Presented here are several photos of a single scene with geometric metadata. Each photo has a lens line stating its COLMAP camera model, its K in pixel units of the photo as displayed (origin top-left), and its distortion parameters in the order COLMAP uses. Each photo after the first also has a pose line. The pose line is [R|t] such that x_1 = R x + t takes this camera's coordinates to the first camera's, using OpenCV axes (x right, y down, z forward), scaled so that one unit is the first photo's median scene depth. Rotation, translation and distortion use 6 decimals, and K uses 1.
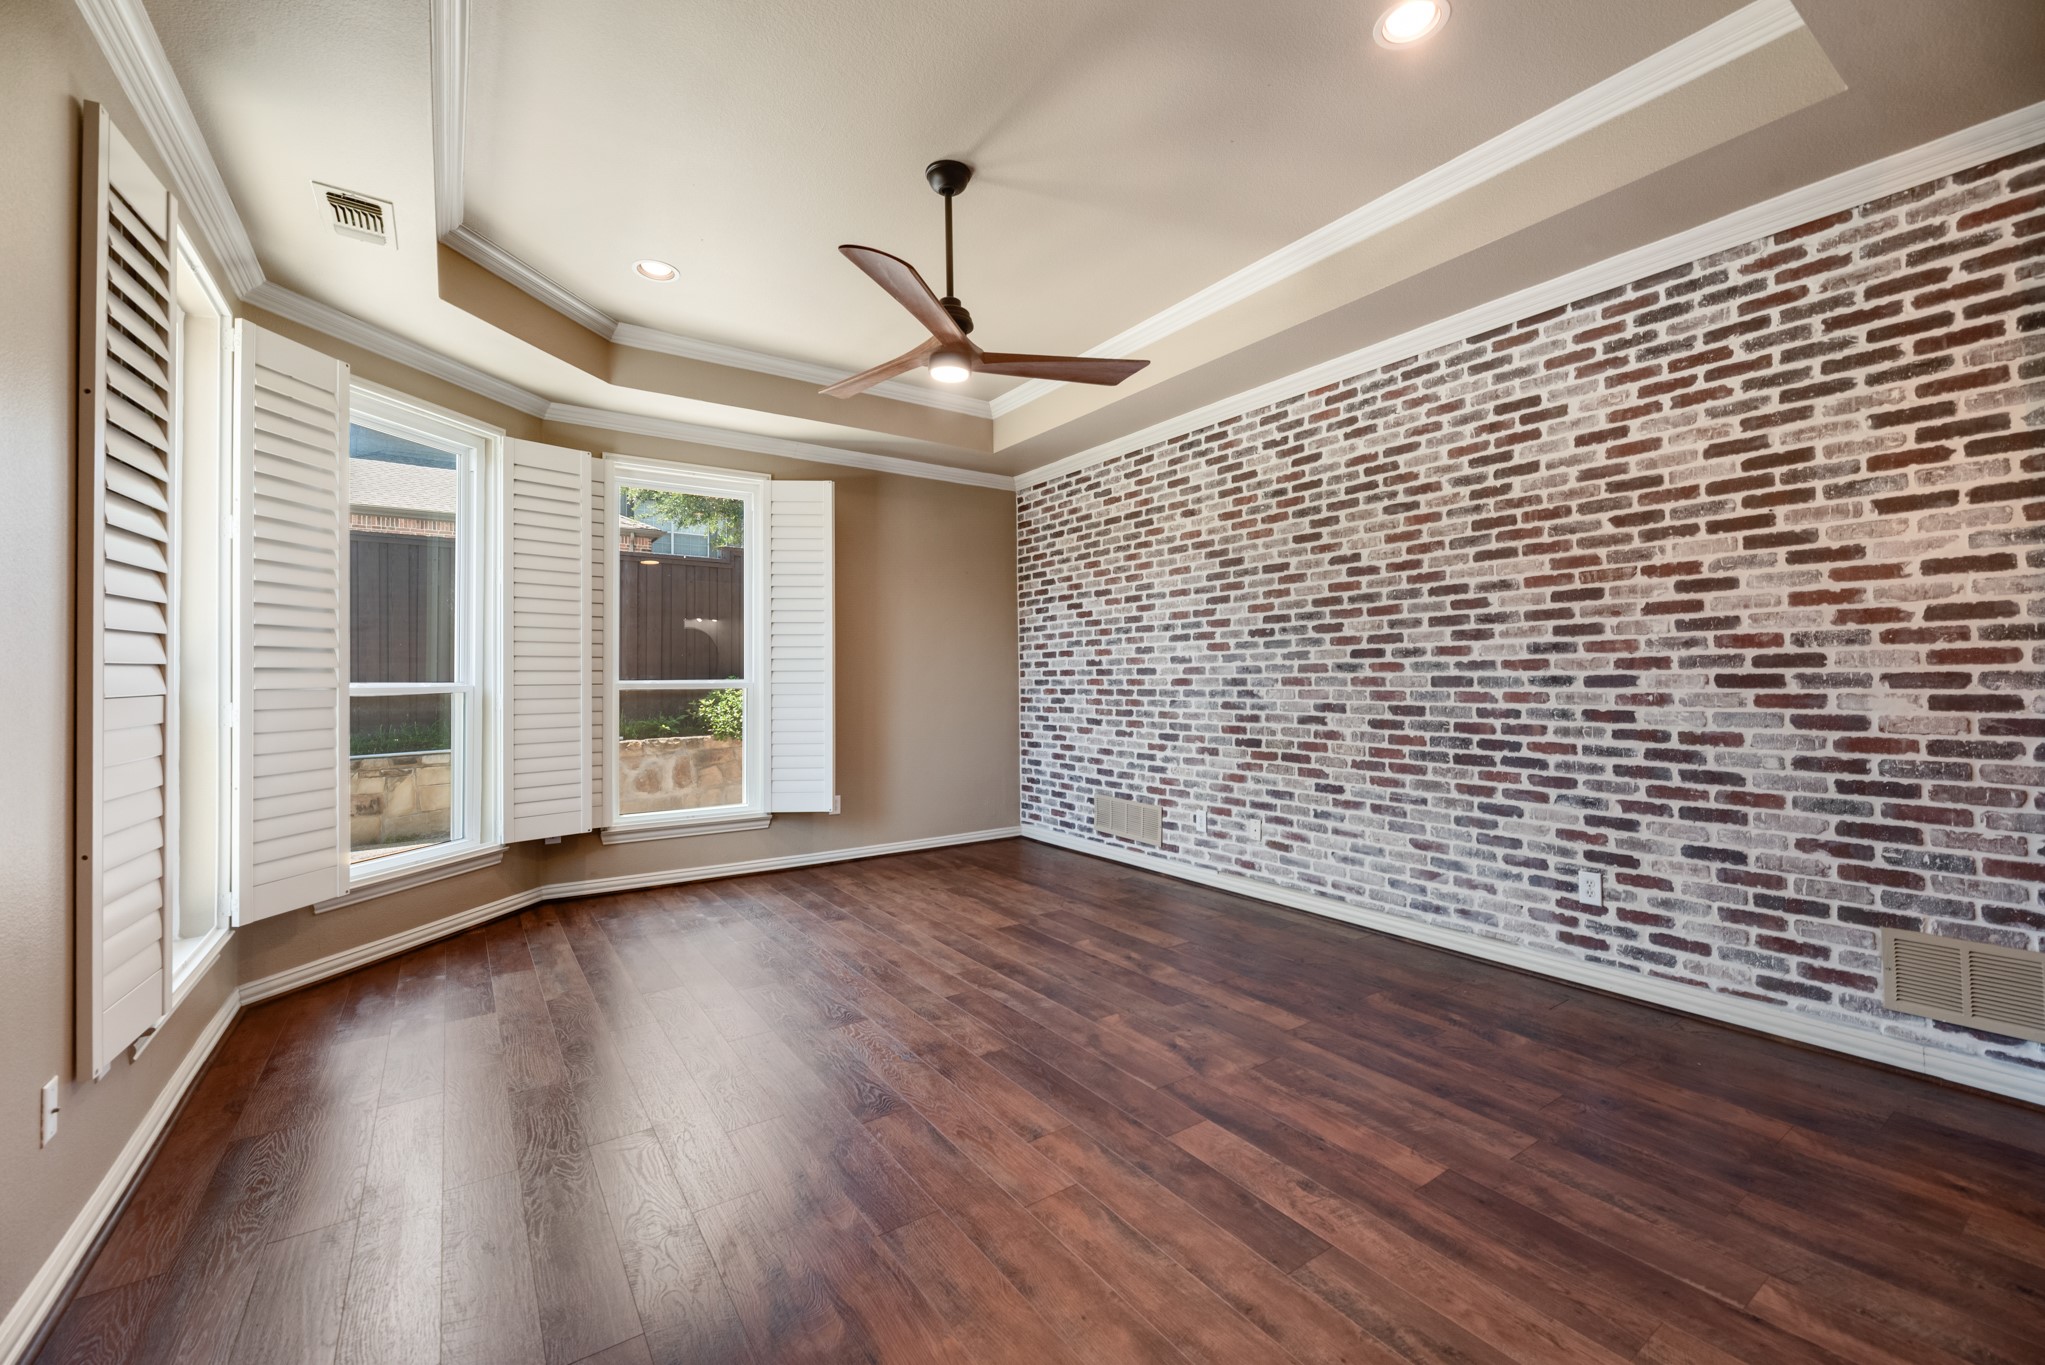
lens RADIAL K [[839.6, 0, 1024.2], [0, 839.6, 673.4], [0, 0, 1]] dist [0.000320, 0.000043]
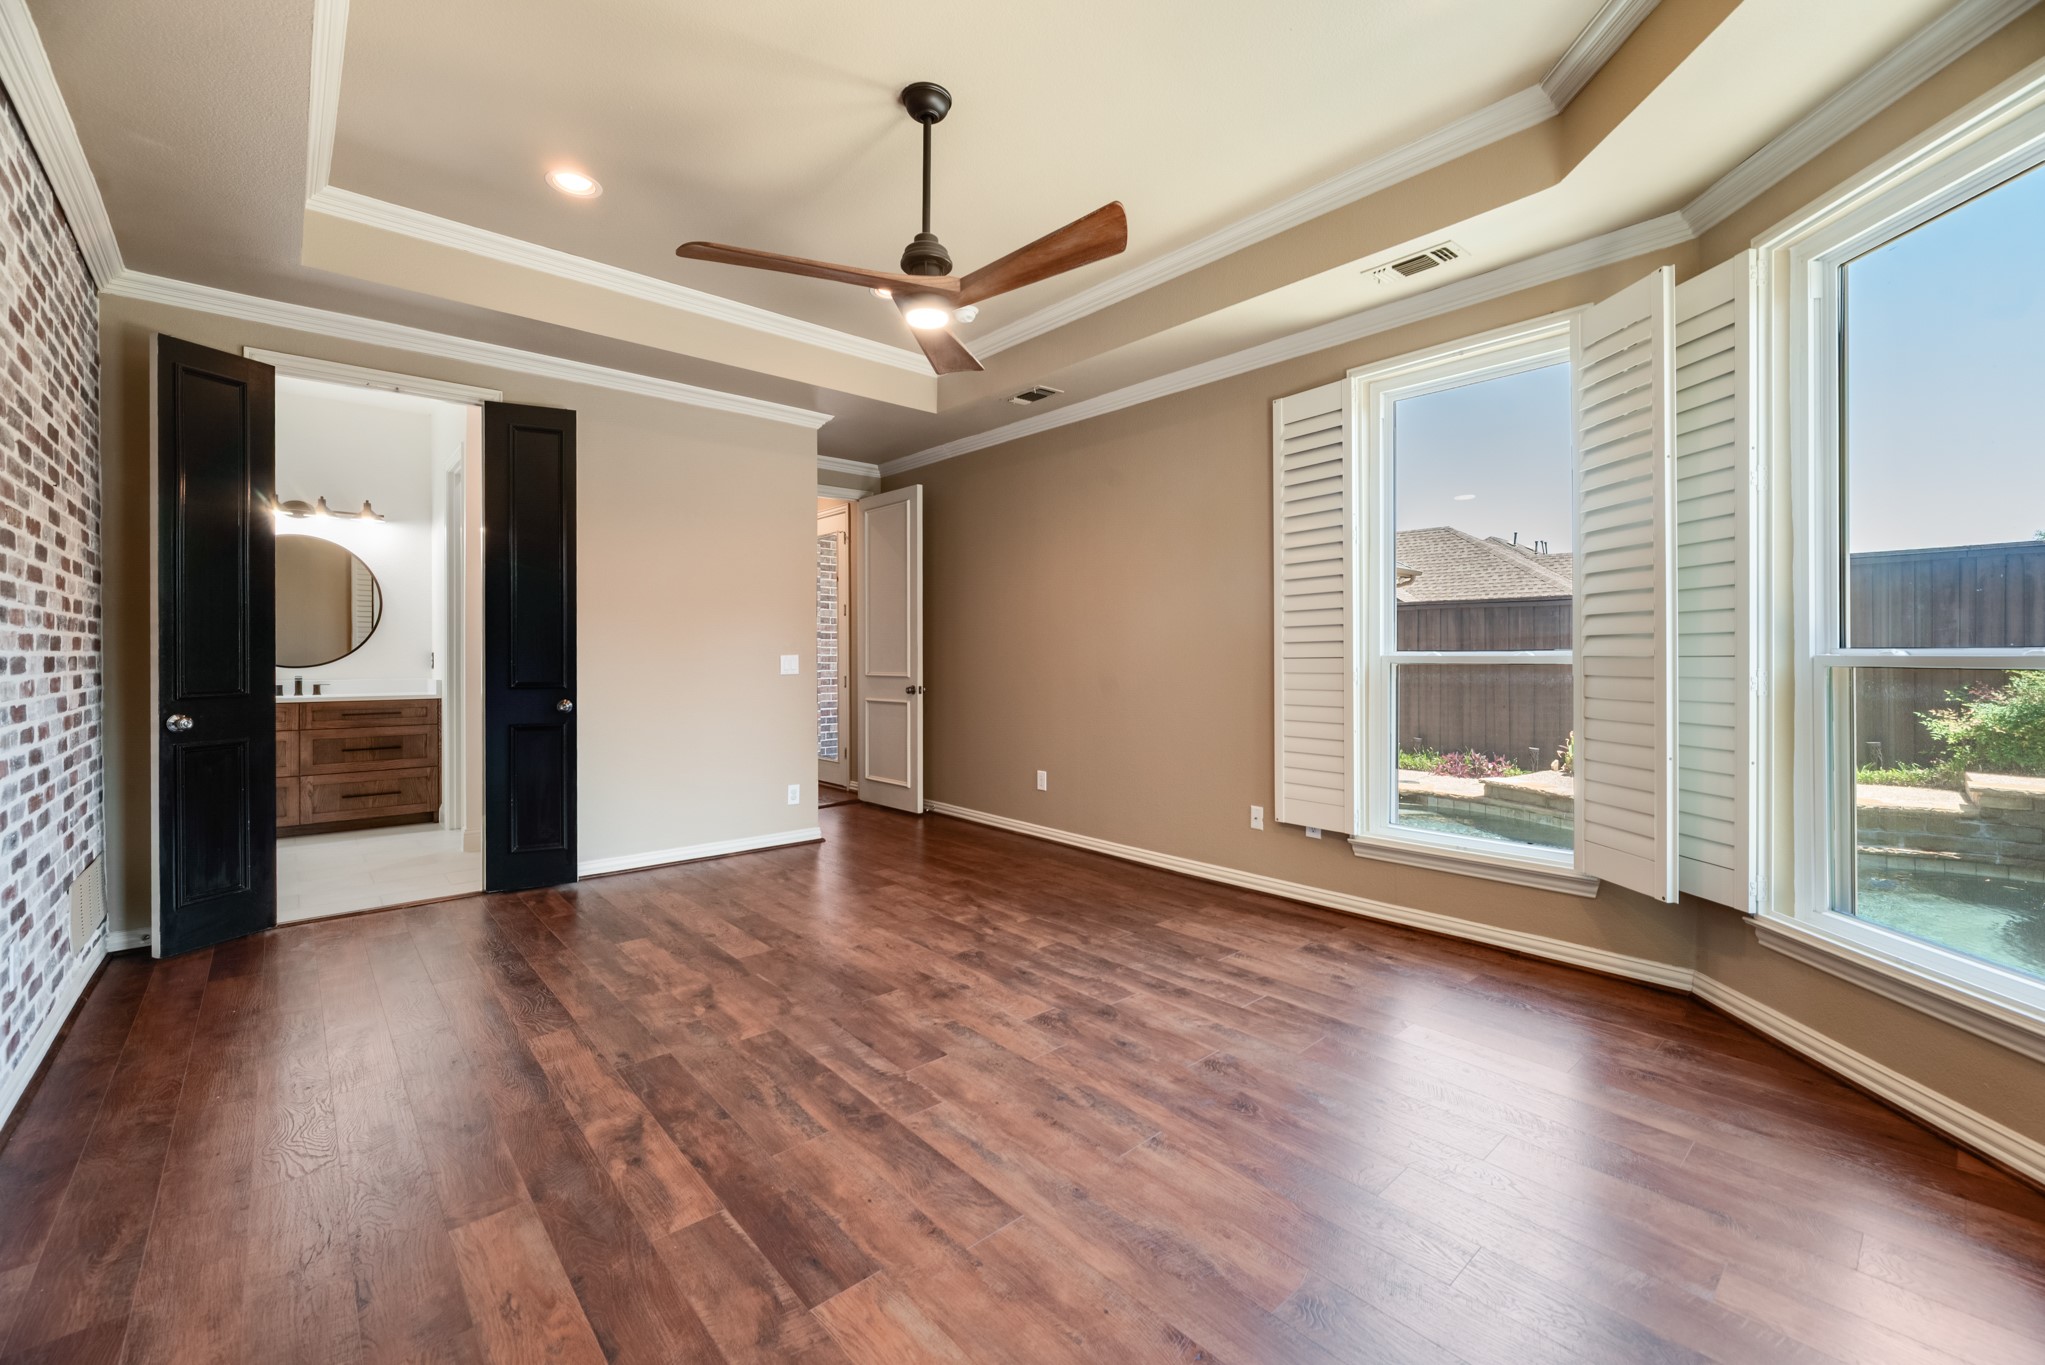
lens RADIAL K [[839.6, 0, 1018.4], [0, 839.6, 663.6], [0, 0, 1]] dist [0.000320, 0.000043]
pose [[-0.993074, 0.012936, -0.116780, -0.074605], [0.012461, 0.999911, 0.004800, 0.015147], [0.116832, 0.003312, -0.993146, 1.821080]]
